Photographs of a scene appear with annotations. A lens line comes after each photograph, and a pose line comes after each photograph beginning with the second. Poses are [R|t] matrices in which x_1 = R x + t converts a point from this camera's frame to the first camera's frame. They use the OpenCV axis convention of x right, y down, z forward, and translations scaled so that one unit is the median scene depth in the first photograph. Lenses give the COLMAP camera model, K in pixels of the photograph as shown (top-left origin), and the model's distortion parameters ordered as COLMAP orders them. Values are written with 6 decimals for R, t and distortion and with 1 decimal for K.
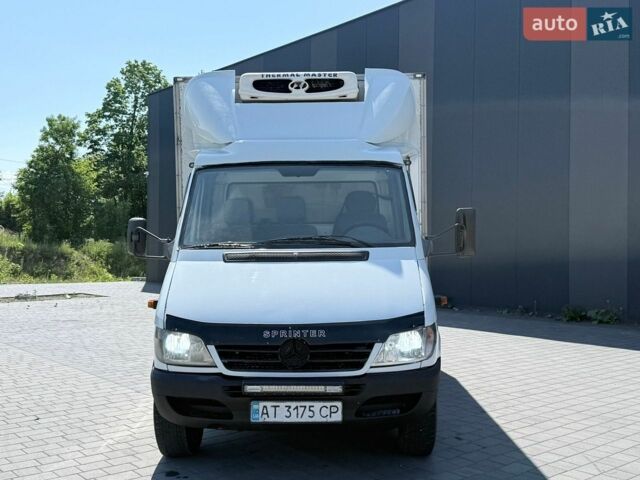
lens RADIAL K [[727.2, 0, 320.0], [0, 727.2, 240.0], [0, 0, 1]] dist [0.269704, -0.633995]
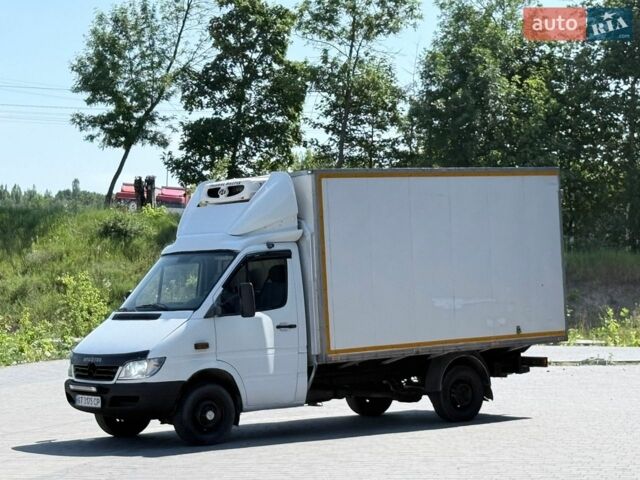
lens RADIAL K [[1772.3, 0, 320.0], [0, 1772.3, 240.0], [0, 0, 1]] dist [0.393675, 0.126899]
pose [[0.602310, -0.022420, -0.797947, 3.831069], [0.015904, 0.999744, -0.016086, -0.087656], [0.798104, -0.003002, 0.602513, -1.213345]]
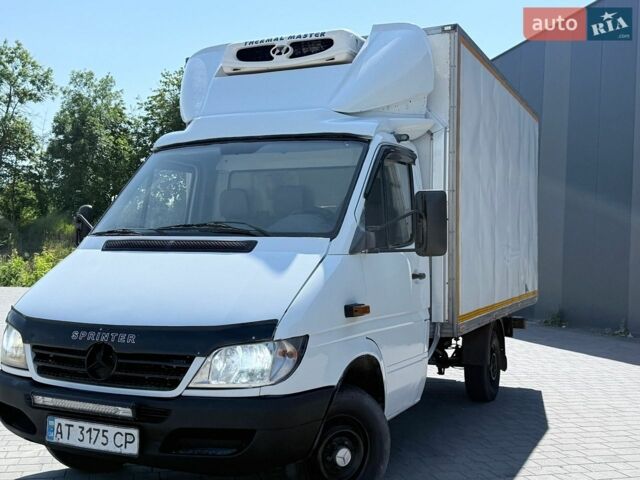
lens RADIAL K [[727.2, 0, 320.0], [0, 727.2, 240.0], [0, 0, 1]] dist [0.269704, -0.633995]
pose [[0.909963, 0.017242, -0.414330, 0.507497], [-0.031046, 0.999164, -0.026605, 0.037445], [0.413525, 0.037073, 0.909738, 0.360569]]
